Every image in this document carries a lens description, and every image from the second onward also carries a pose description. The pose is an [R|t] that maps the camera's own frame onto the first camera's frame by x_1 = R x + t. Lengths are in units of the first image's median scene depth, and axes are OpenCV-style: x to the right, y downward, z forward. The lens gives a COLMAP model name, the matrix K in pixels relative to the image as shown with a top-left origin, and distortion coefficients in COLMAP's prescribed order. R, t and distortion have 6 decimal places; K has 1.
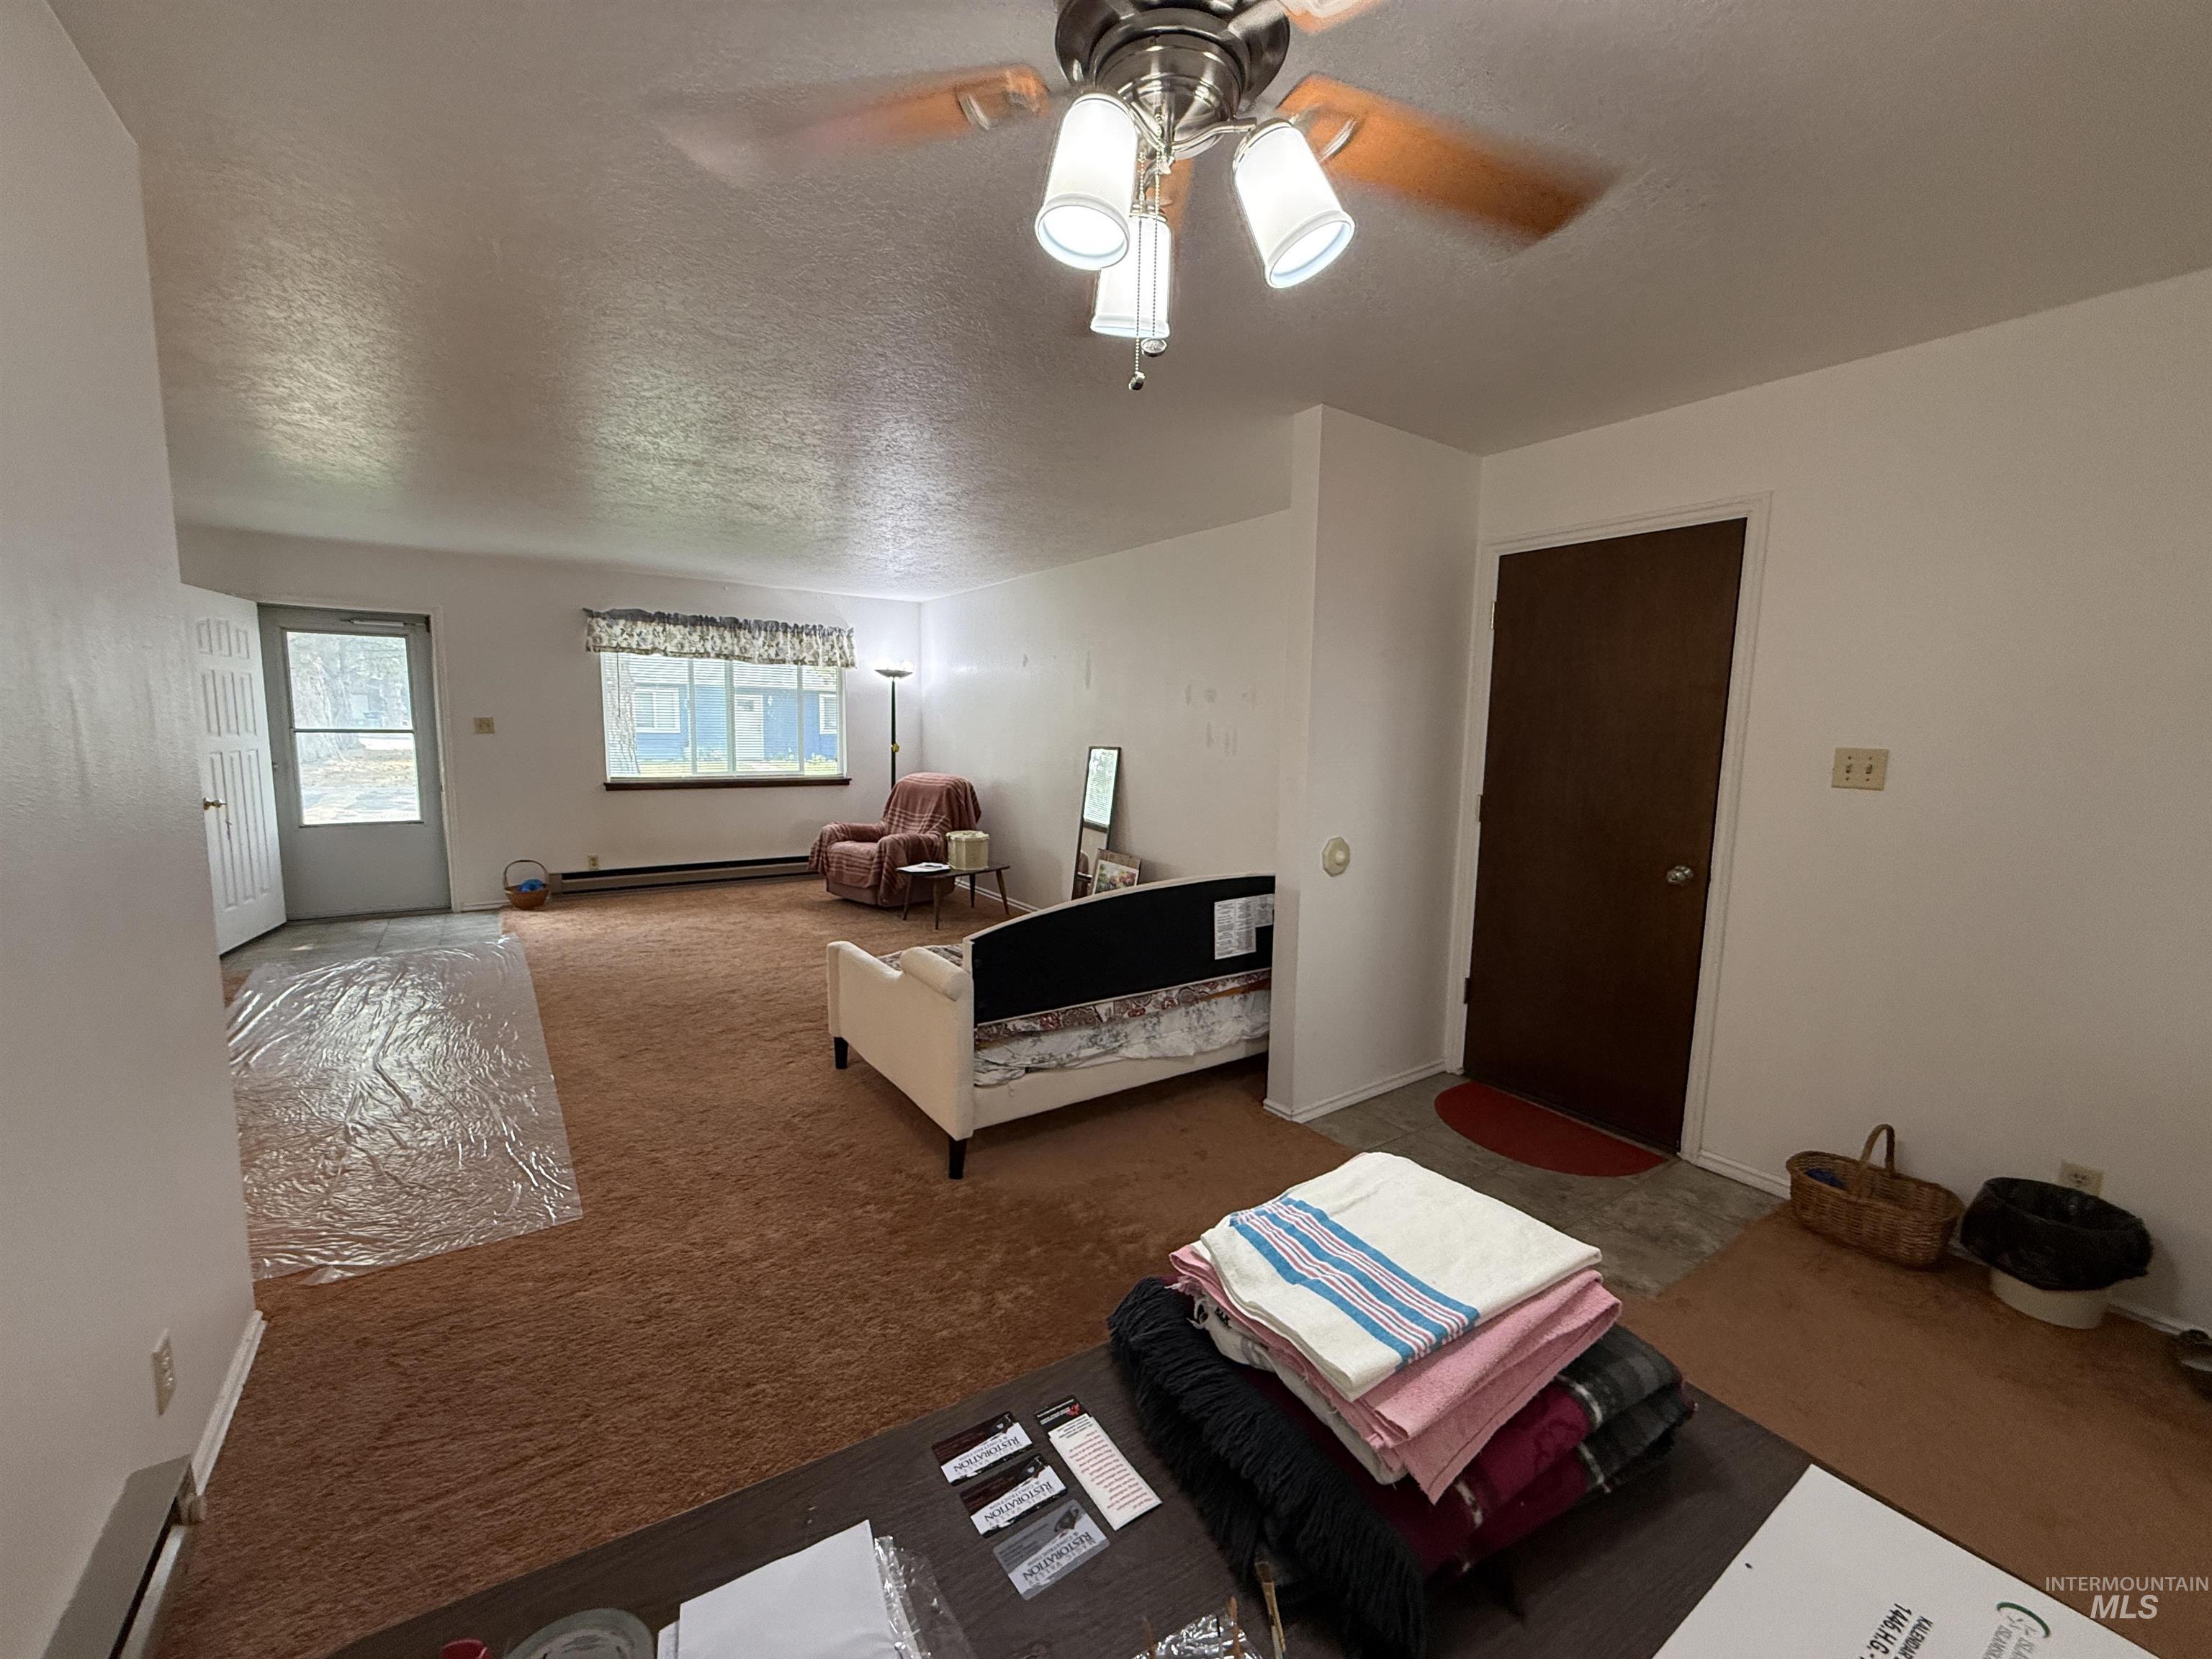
lens RADIAL K [[882.7, 0, 1099.9], [0, 882.7, 832.3], [0, 0, 1]] dist [0.001369, 0.000207]
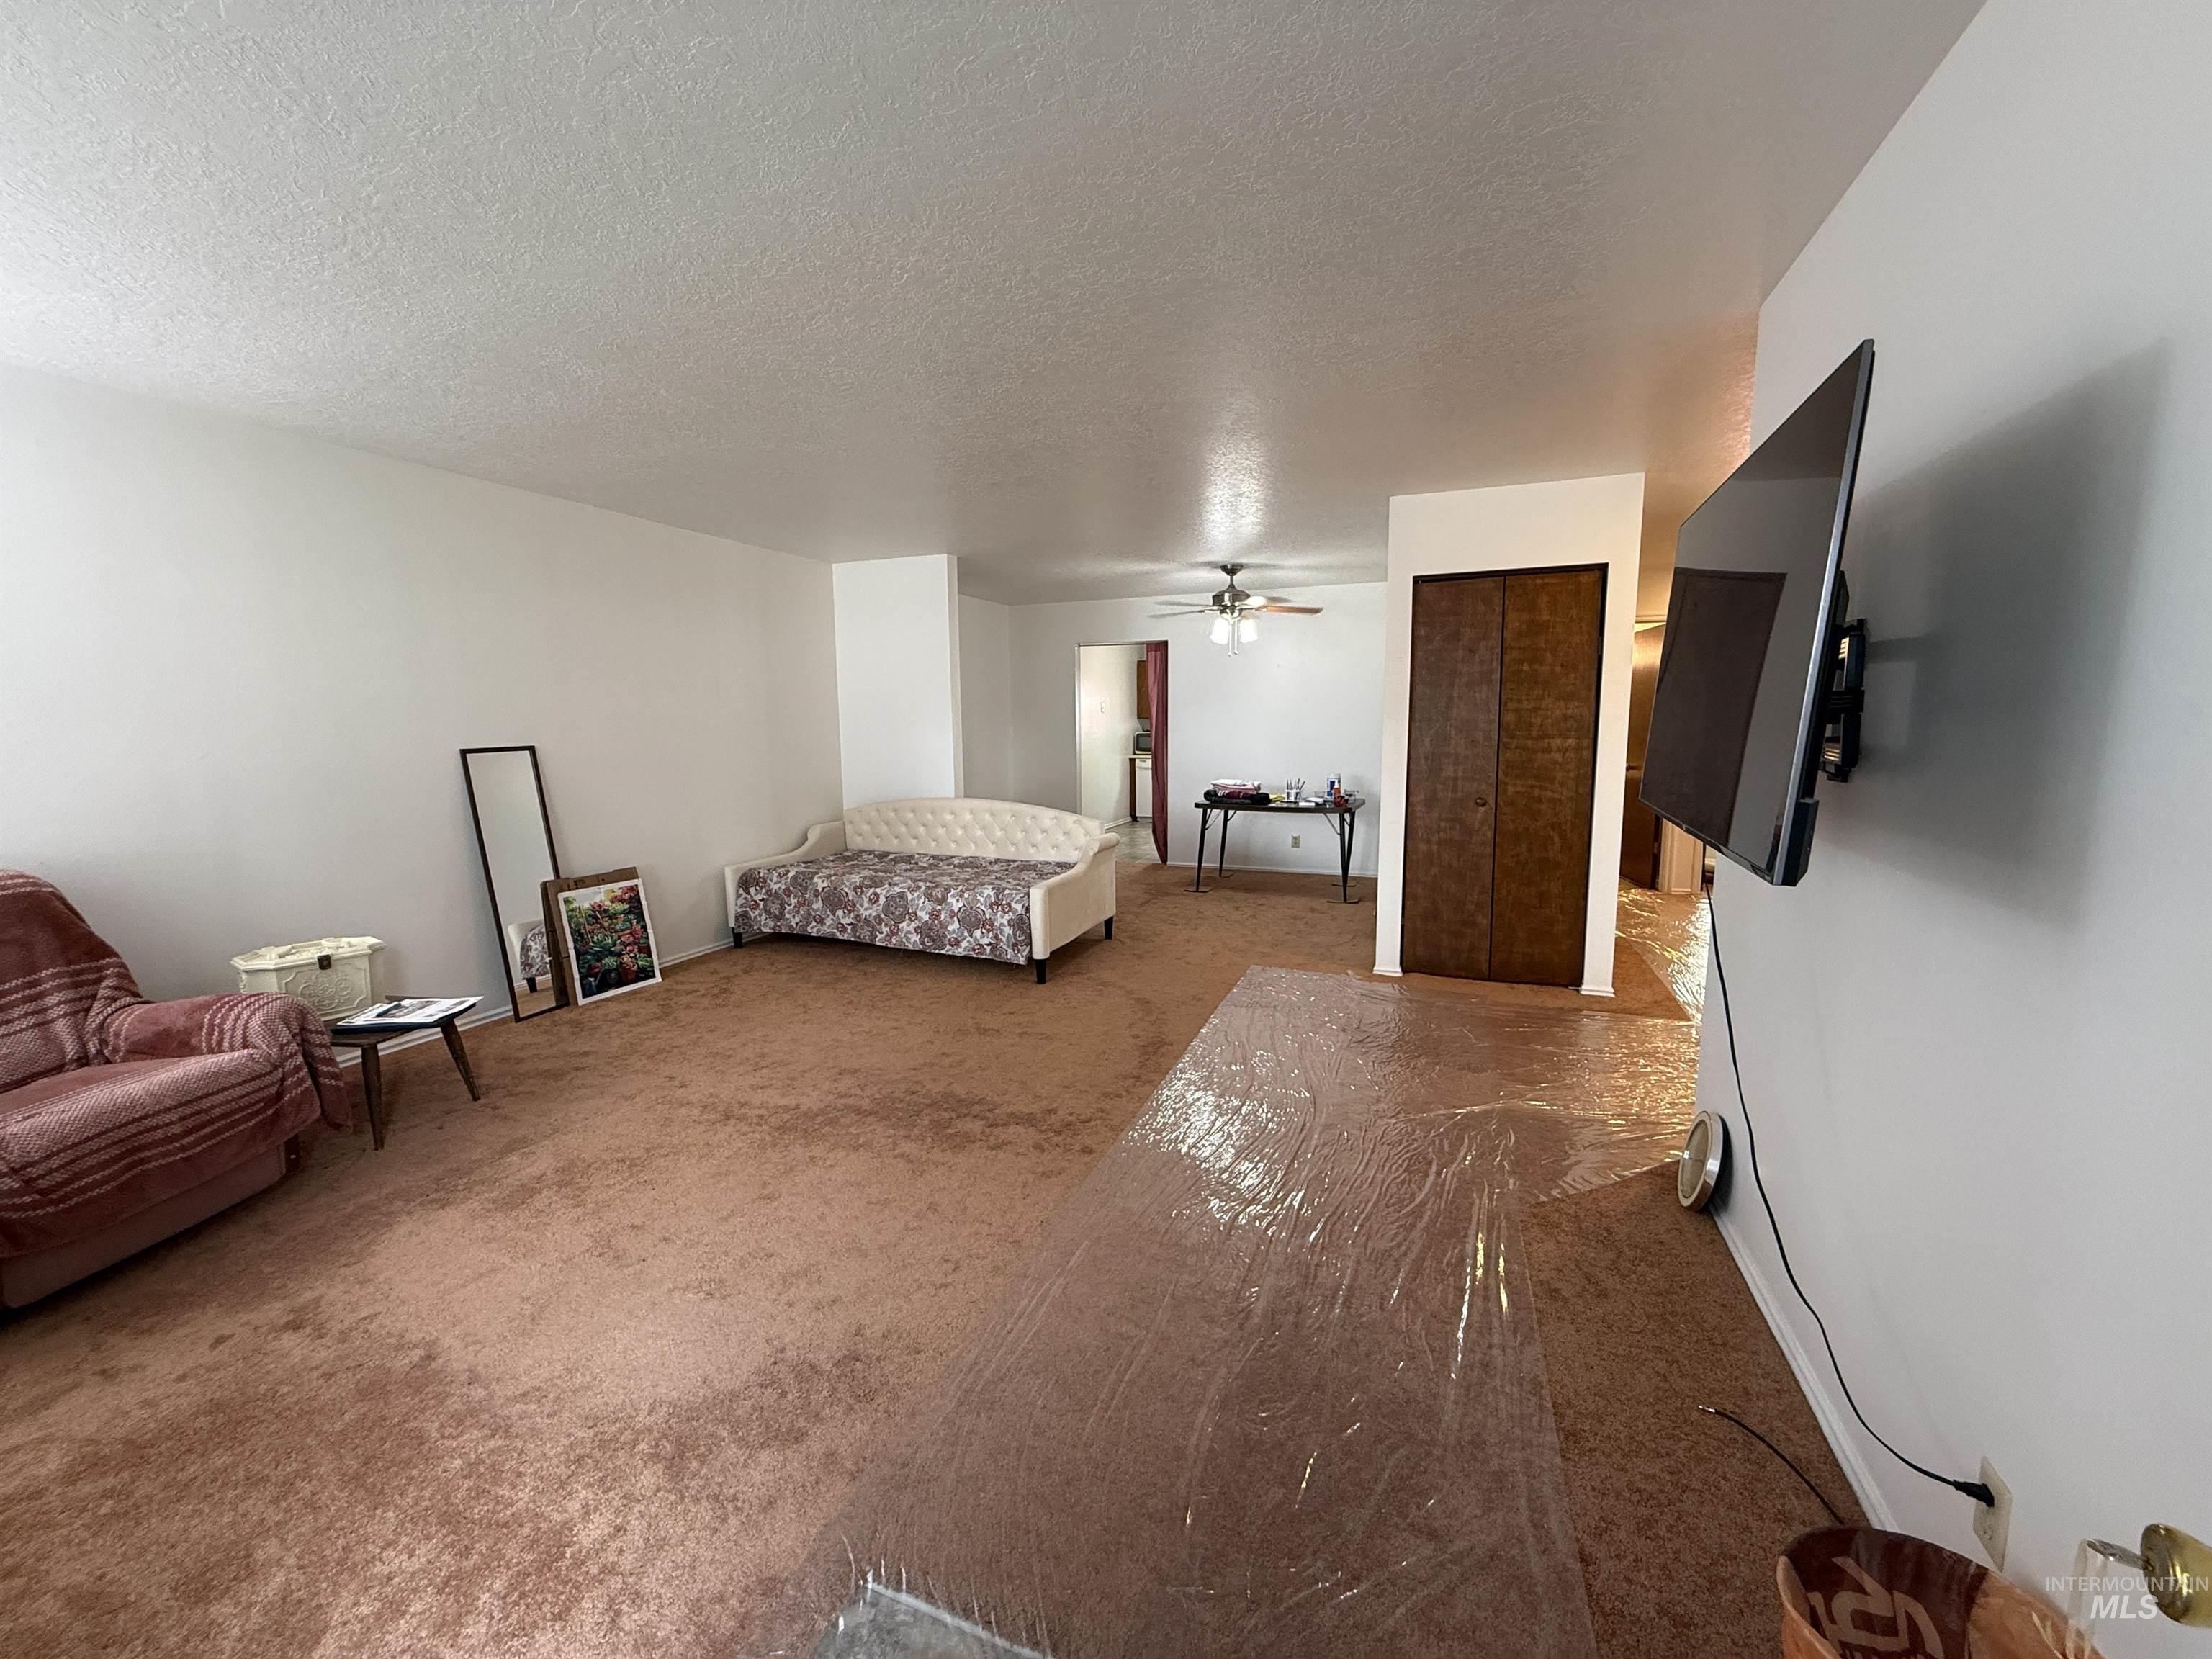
lens RADIAL K [[884.1, 0, 1107.5], [0, 884.1, 827.7], [0, 0, 1]] dist [0.008620, 0.000033]
pose [[-0.556902, -0.116784, 0.822327, -0.755557], [0.098519, 0.973788, 0.205014, -0.114655], [-0.824714, 0.195188, -0.530799, 0.855749]]
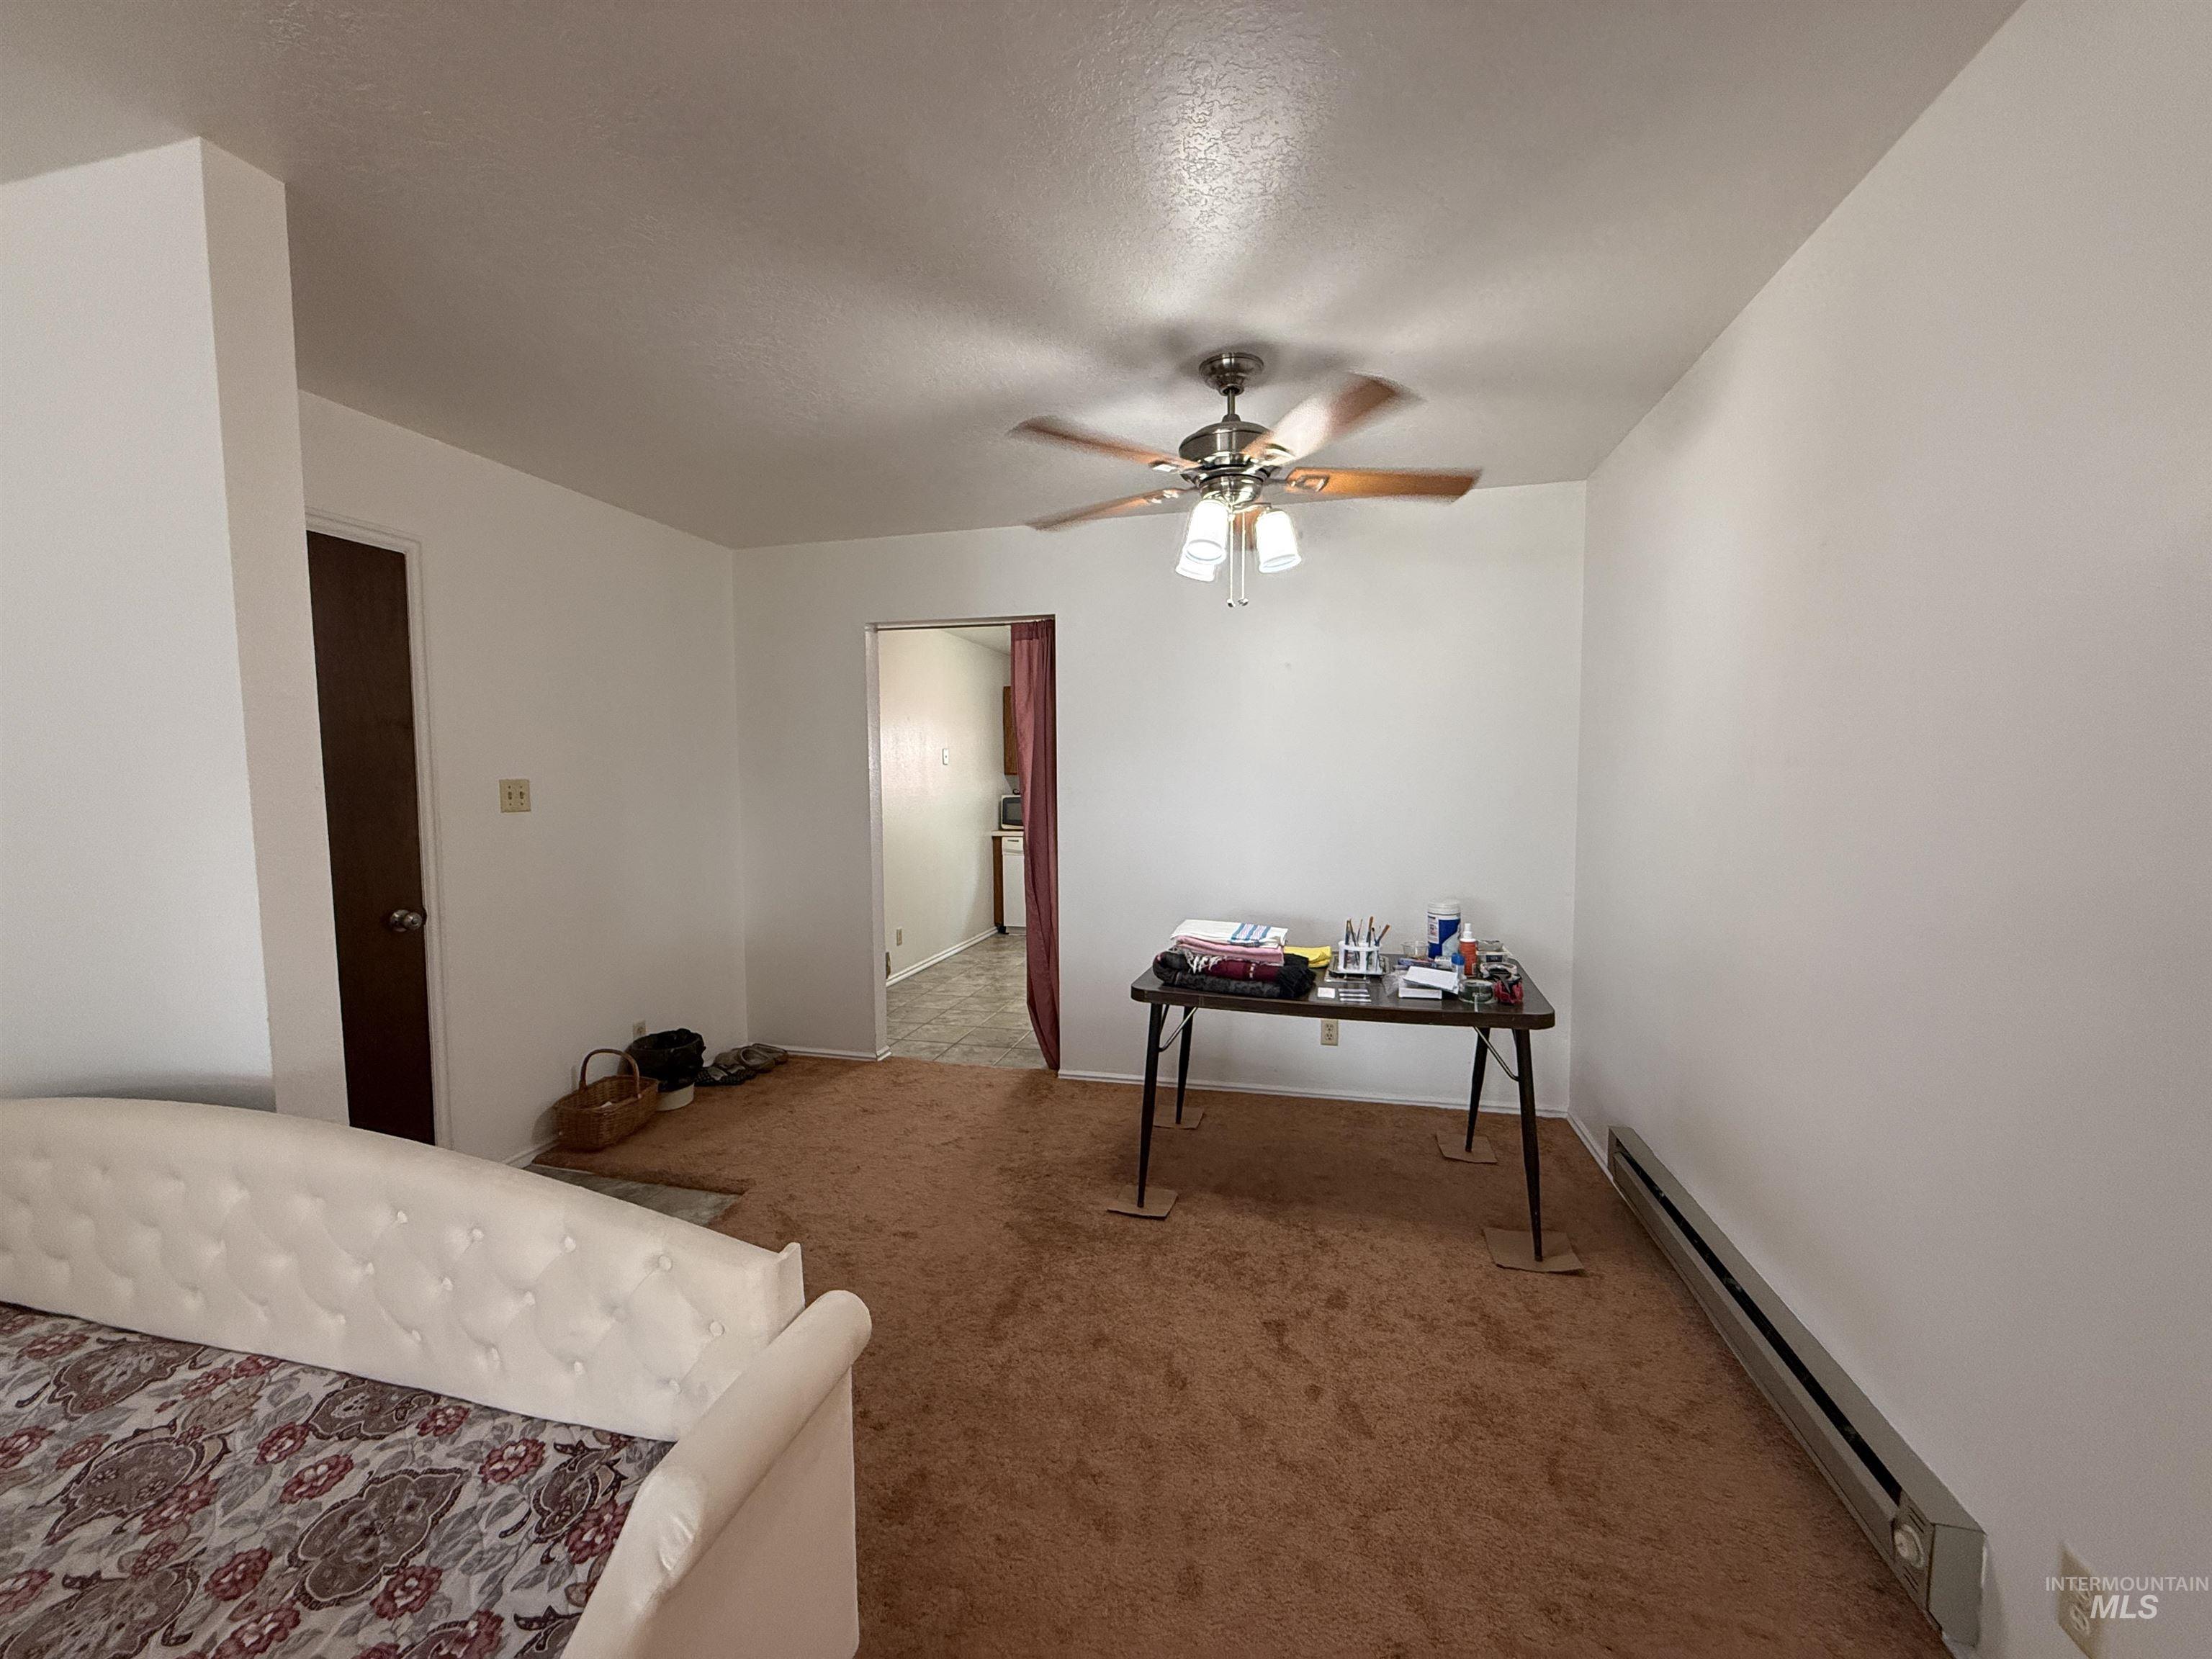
lens RADIAL K [[879.2, 0, 1106.0], [0, 879.2, 829.5], [0, 0, 1]] dist [0.001219, 0.000509]
pose [[-0.664189, -0.061444, 0.745035, -0.235779], [0.087641, 0.983344, 0.159229, -0.057445], [-0.742410, 0.171054, -0.647741, 0.466322]]
